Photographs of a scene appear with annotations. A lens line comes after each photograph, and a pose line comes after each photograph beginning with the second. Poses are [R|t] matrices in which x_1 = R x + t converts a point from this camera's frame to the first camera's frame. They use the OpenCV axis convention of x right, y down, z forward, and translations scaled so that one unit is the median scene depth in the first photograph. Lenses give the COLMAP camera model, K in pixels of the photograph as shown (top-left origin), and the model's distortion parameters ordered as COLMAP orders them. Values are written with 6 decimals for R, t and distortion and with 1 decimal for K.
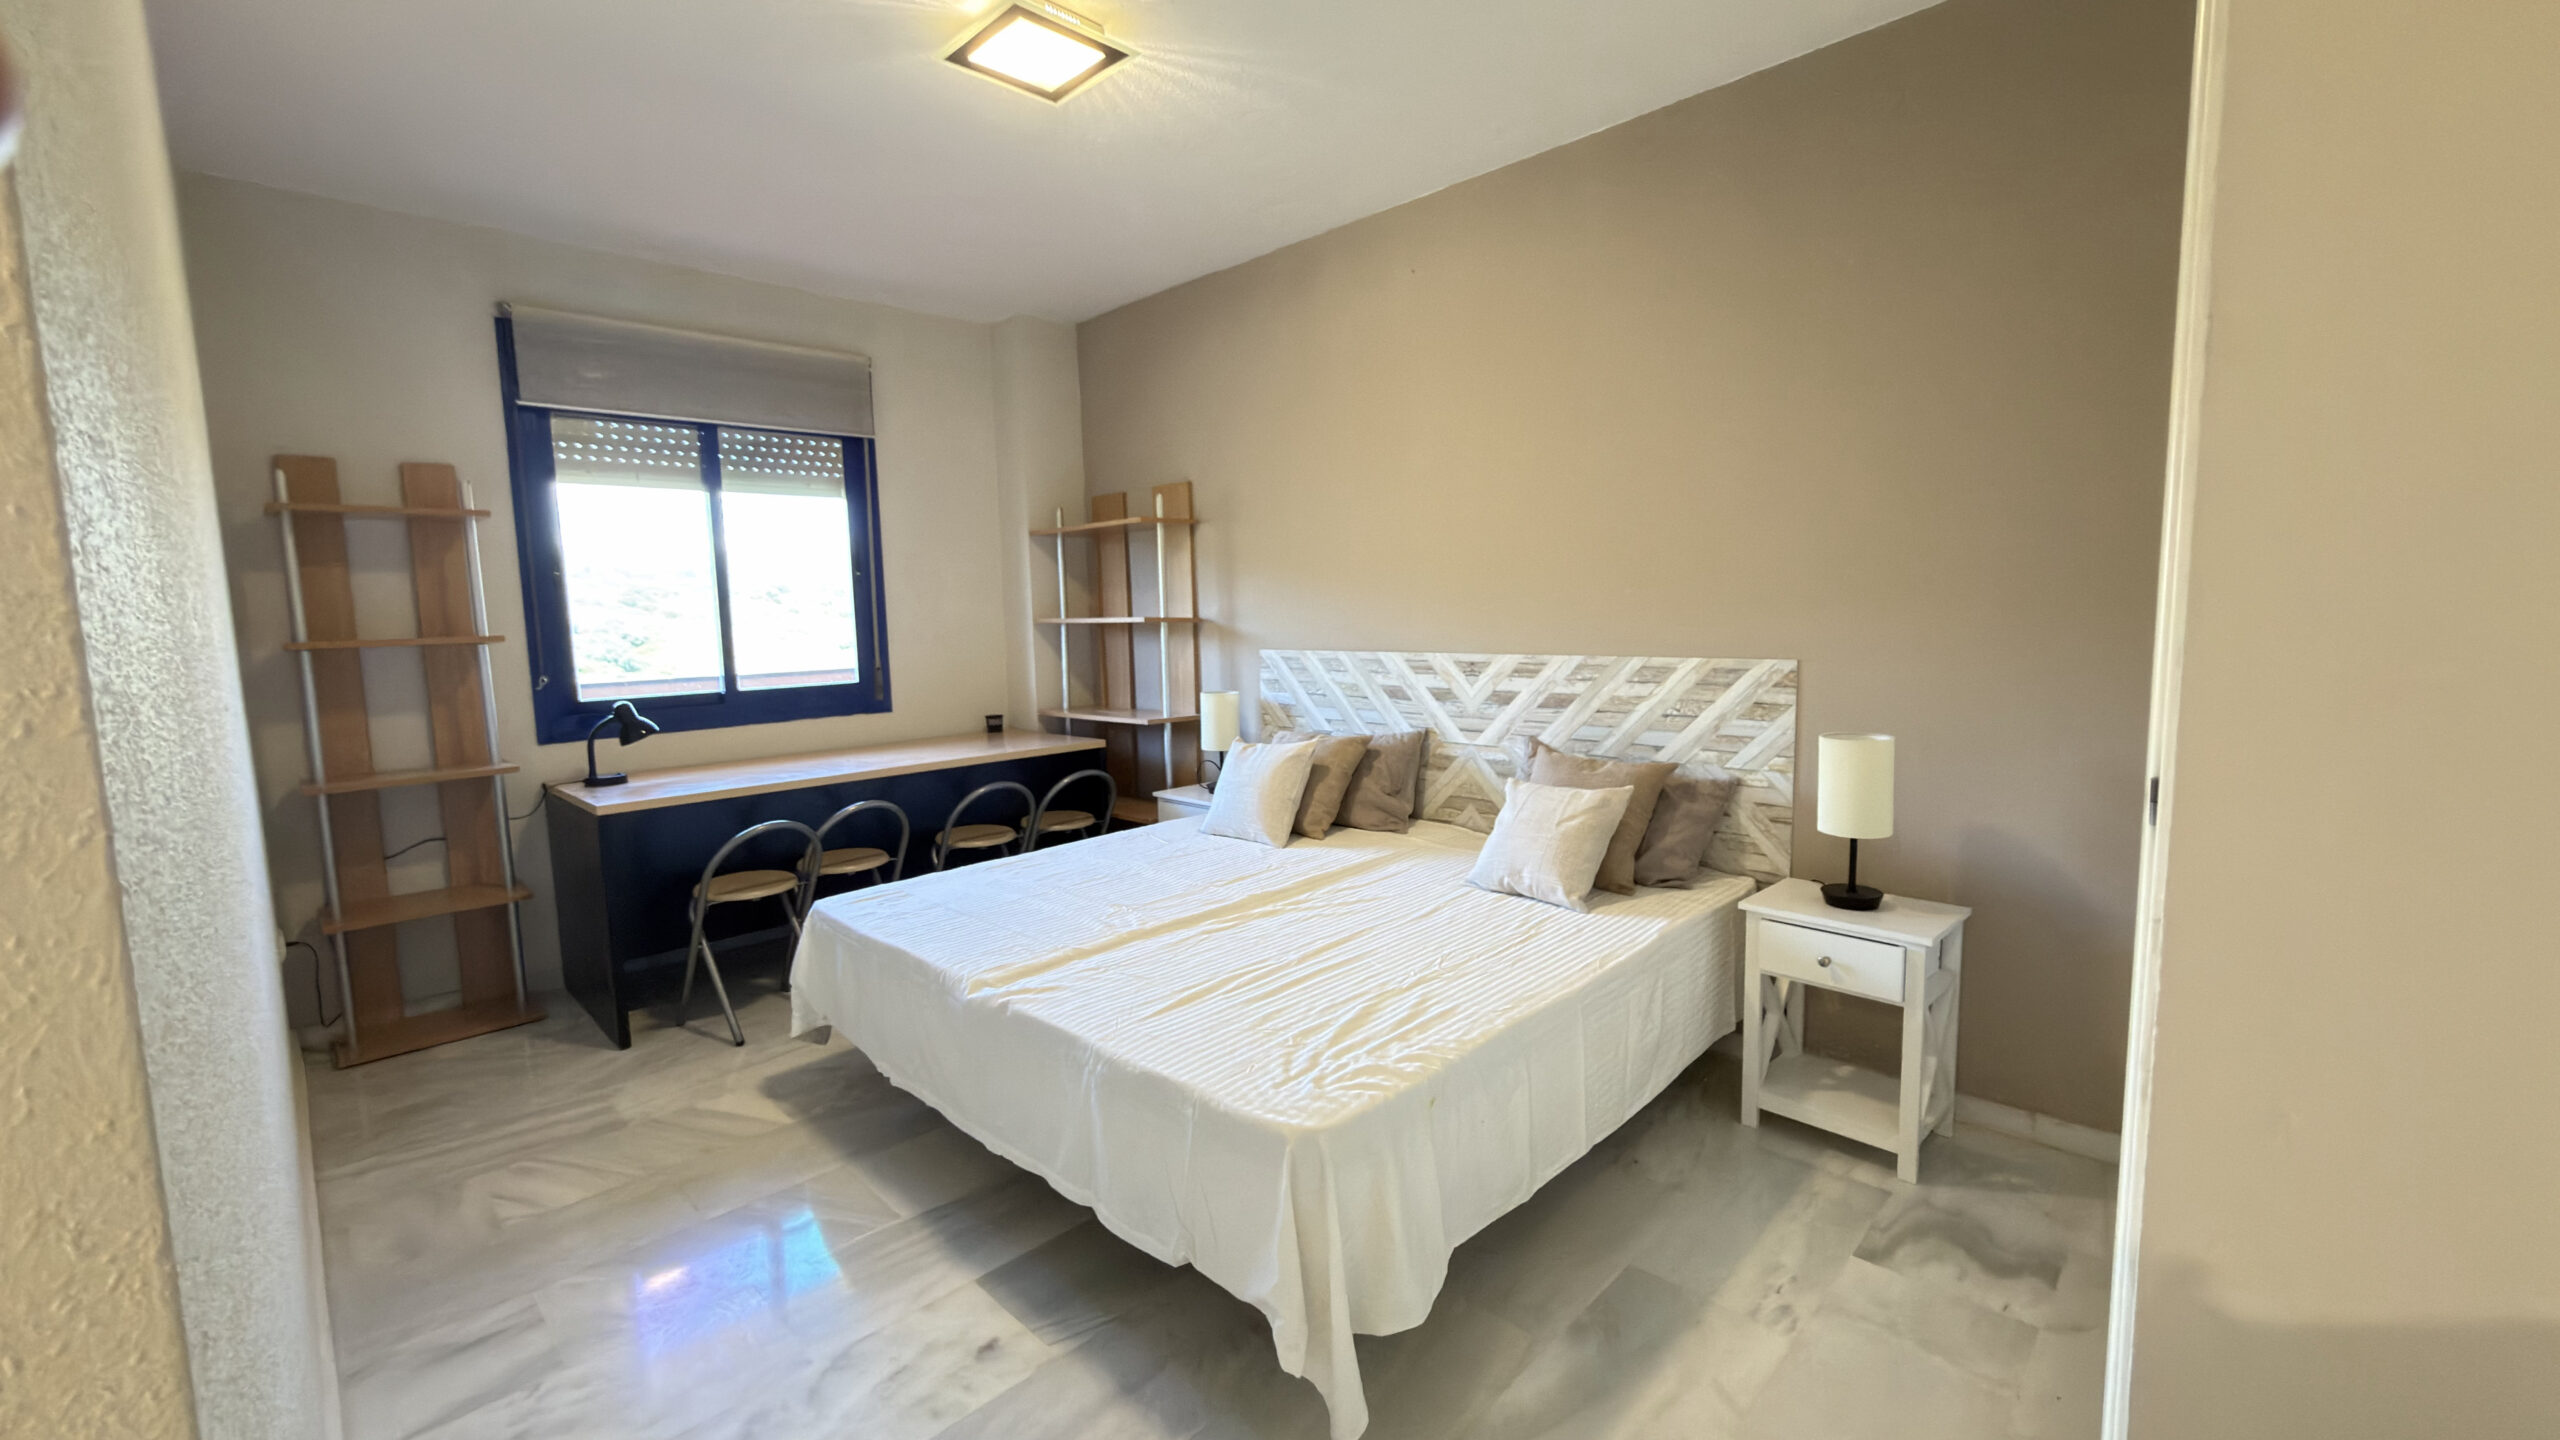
lens RADIAL K [[1026.6, 0, 1280.3], [0, 1026.6, 719.7], [0, 0, 1]] dist [-0.001438, 0.000644]
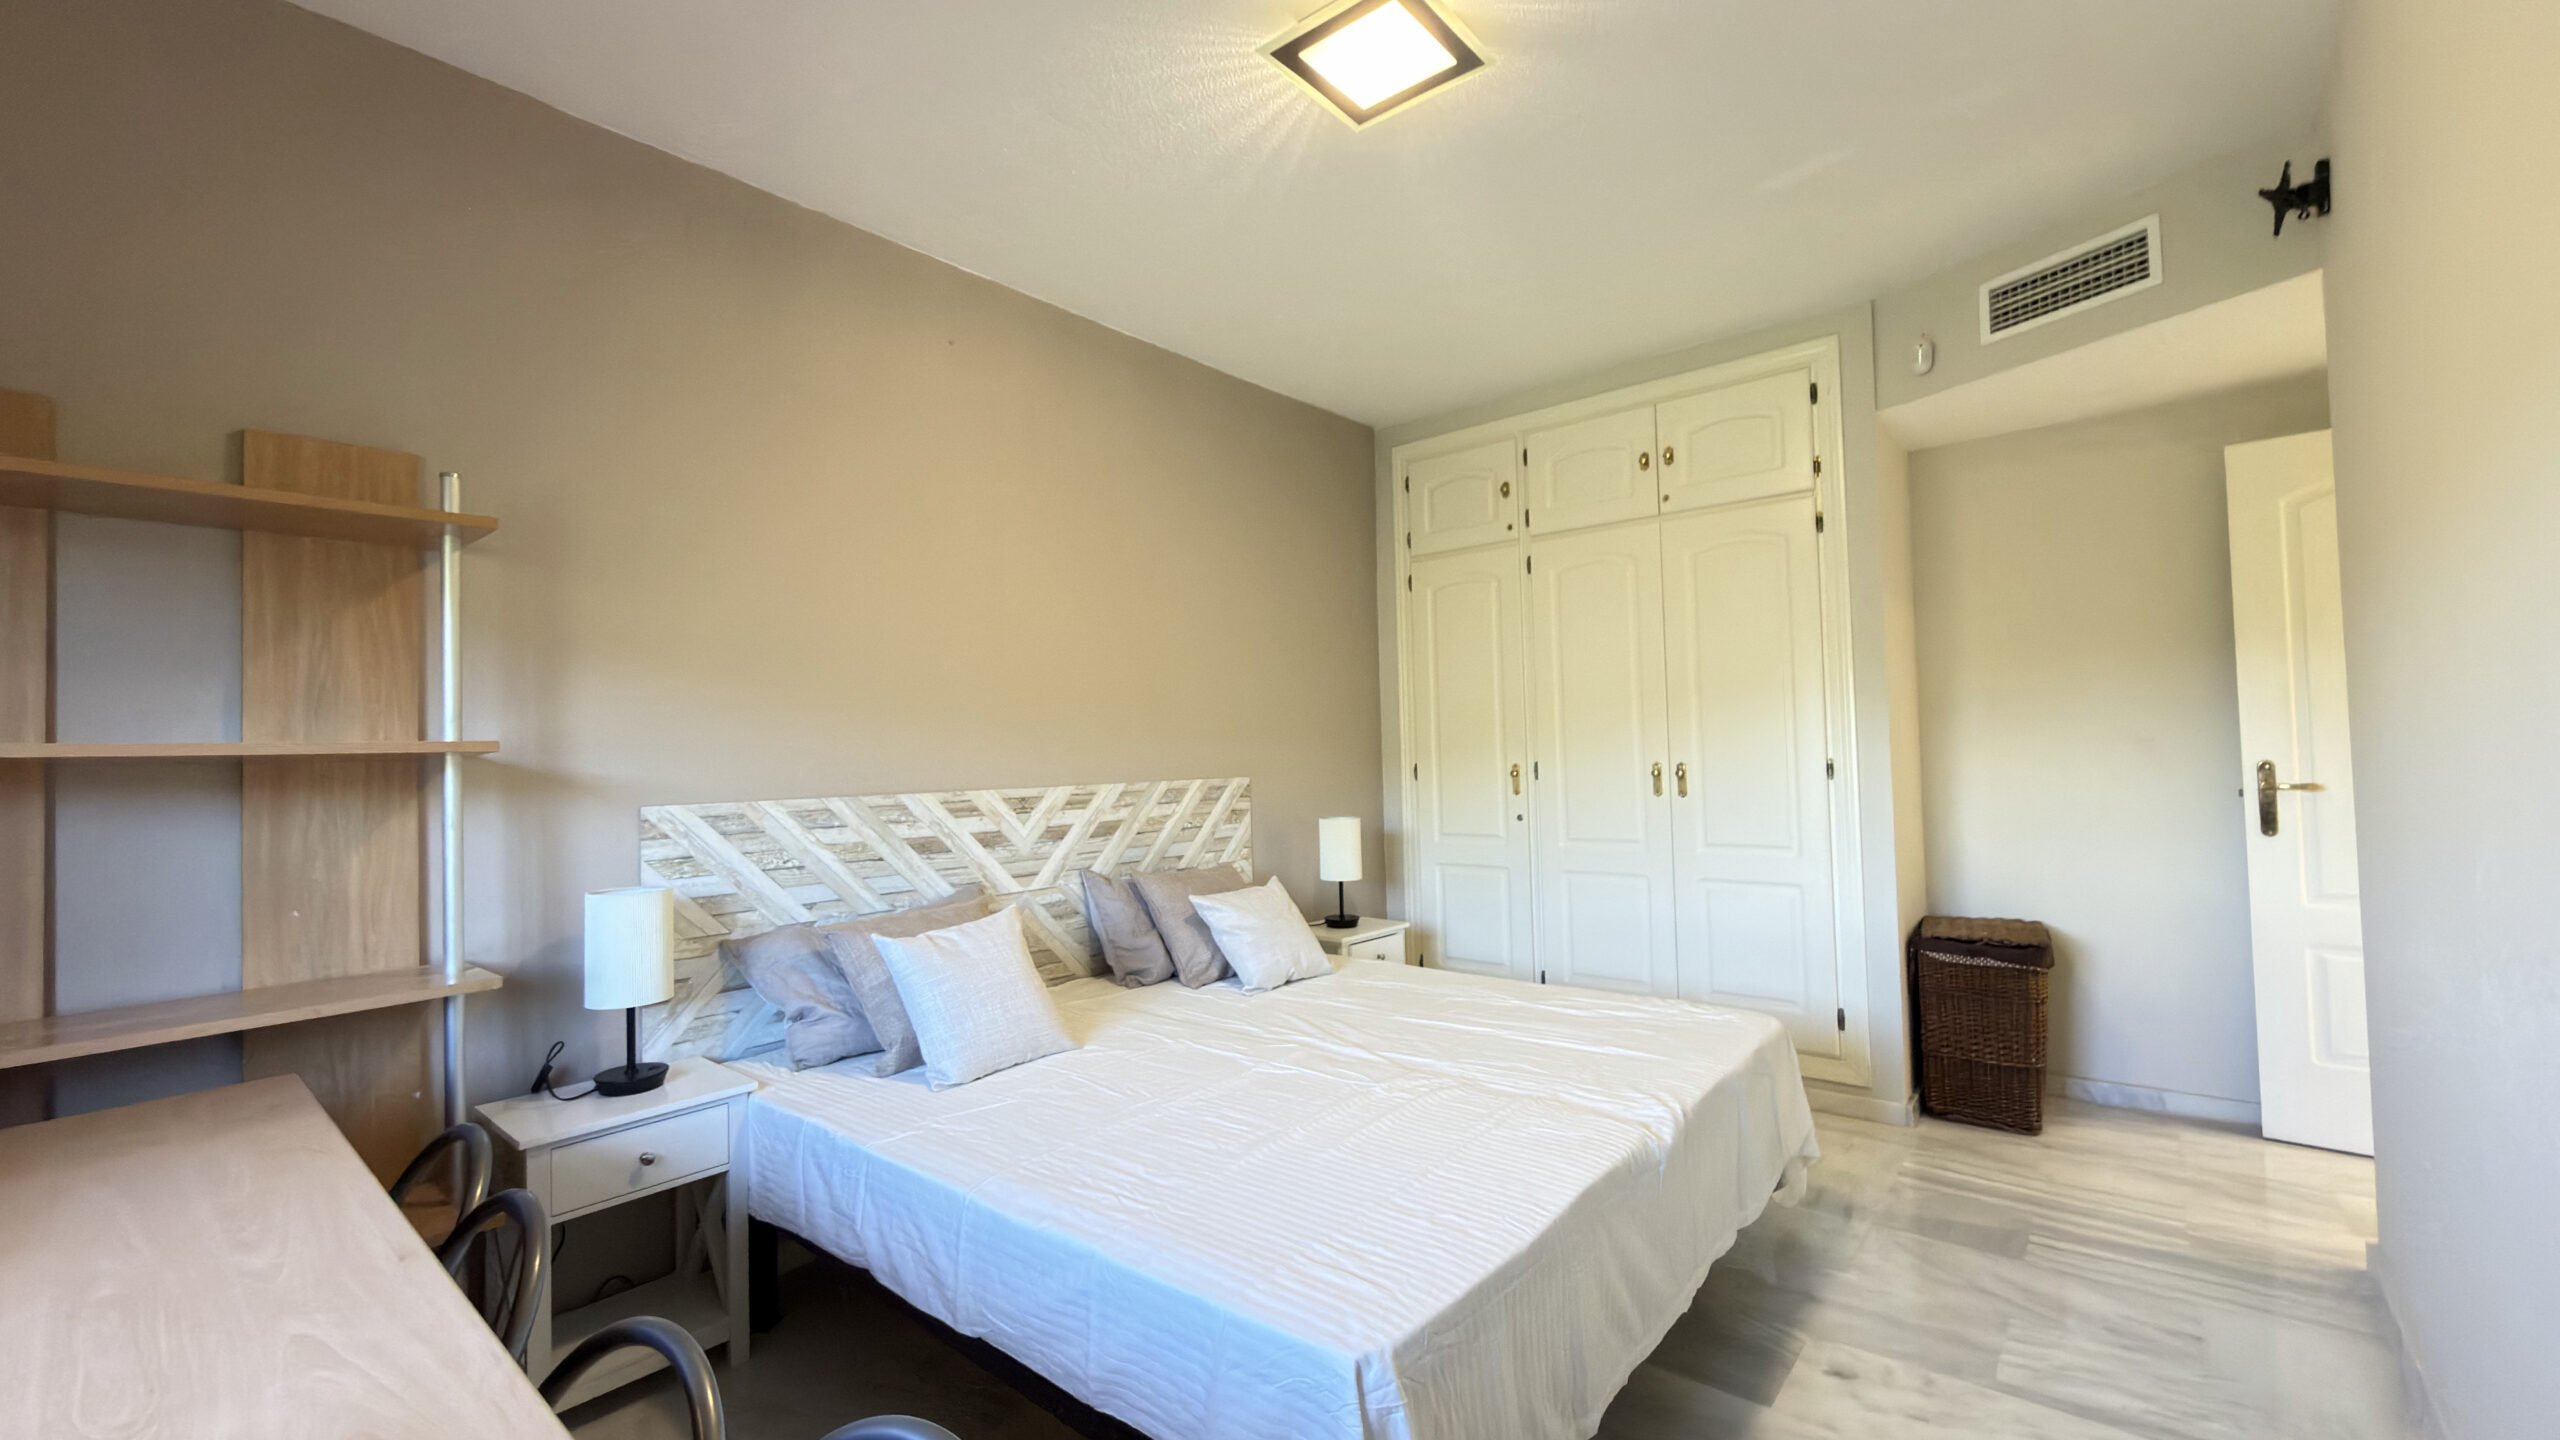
lens RADIAL K [[1026.6, 0, 1271.9], [0, 1026.6, 733.9], [0, 0, 1]] dist [-0.001438, 0.000644]
pose [[-0.092337, 0.034922, 0.995115, -0.781512], [0.123200, 0.992106, -0.023385, -0.069061], [-0.988077, 0.120439, -0.095911, 0.941191]]
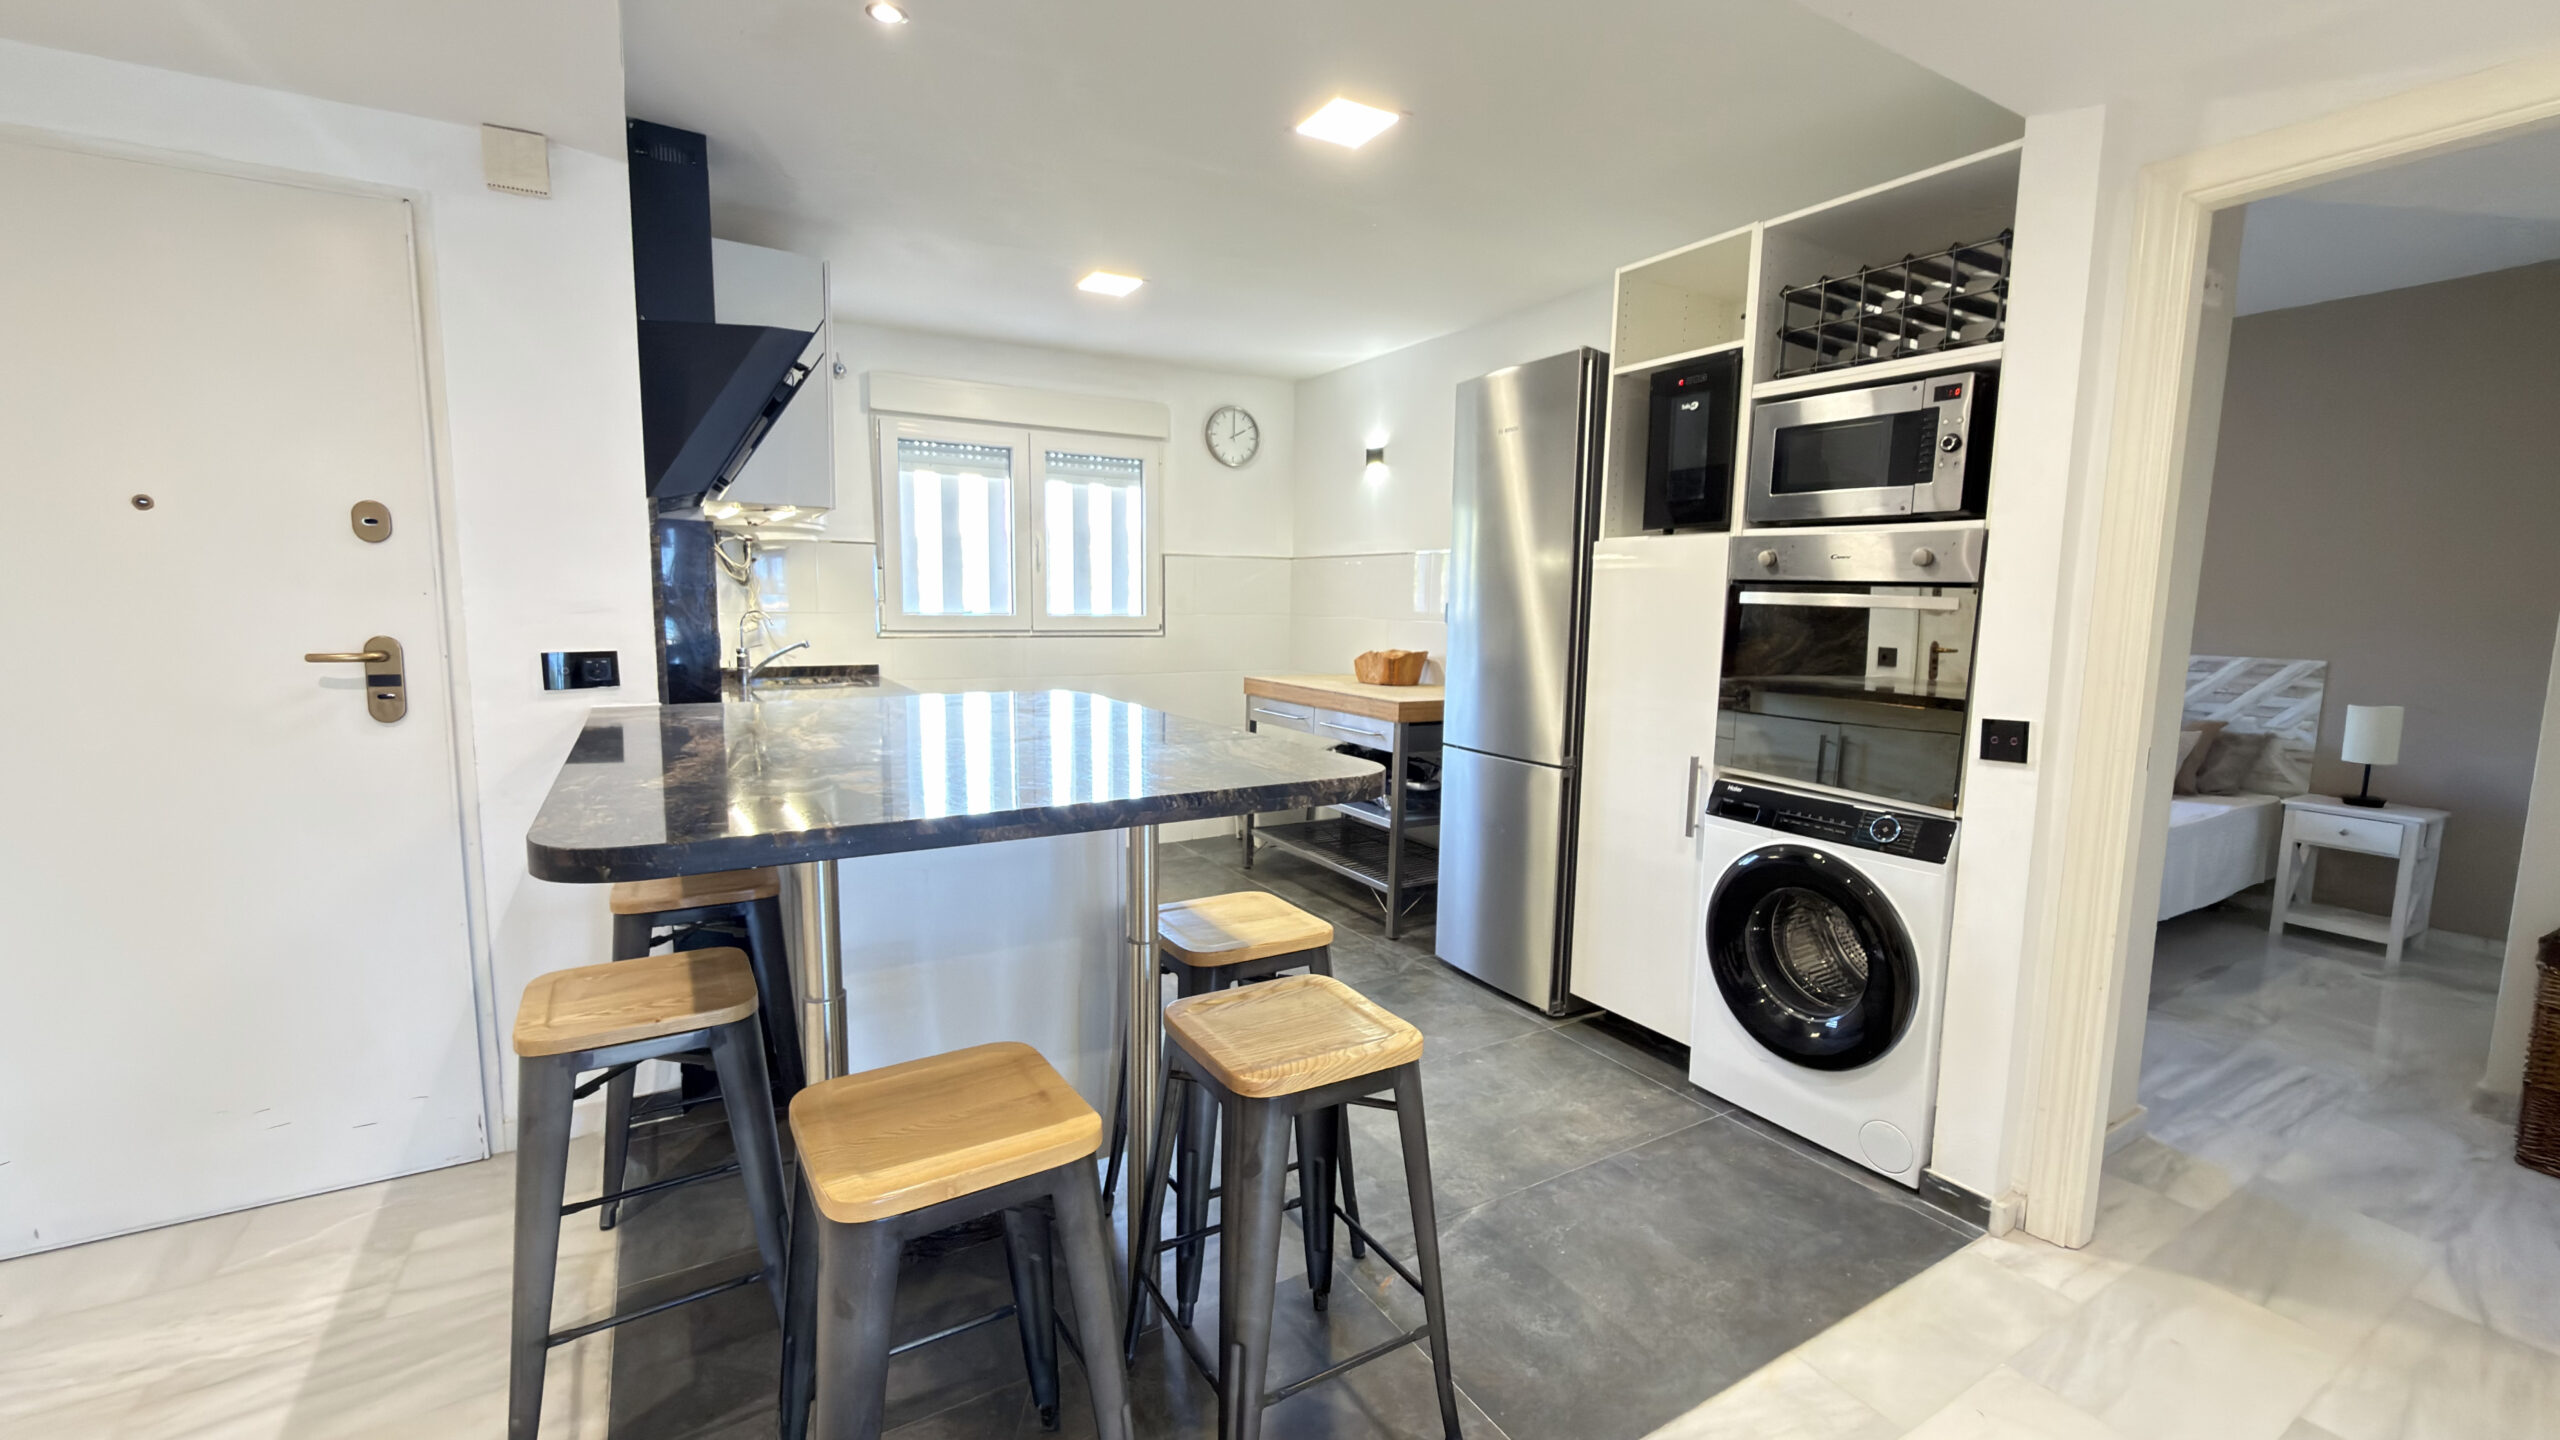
lens RADIAL K [[1026.6, 0, 1288.0], [0, 1026.6, 721.7], [0, 0, 1]] dist [-0.001438, 0.000644]
pose [[0.968171, 0.065282, -0.241625, -0.587073], [-0.062678, 0.997863, 0.018455, 0.094688], [0.242313, -0.002723, 0.970194, -0.828108]]
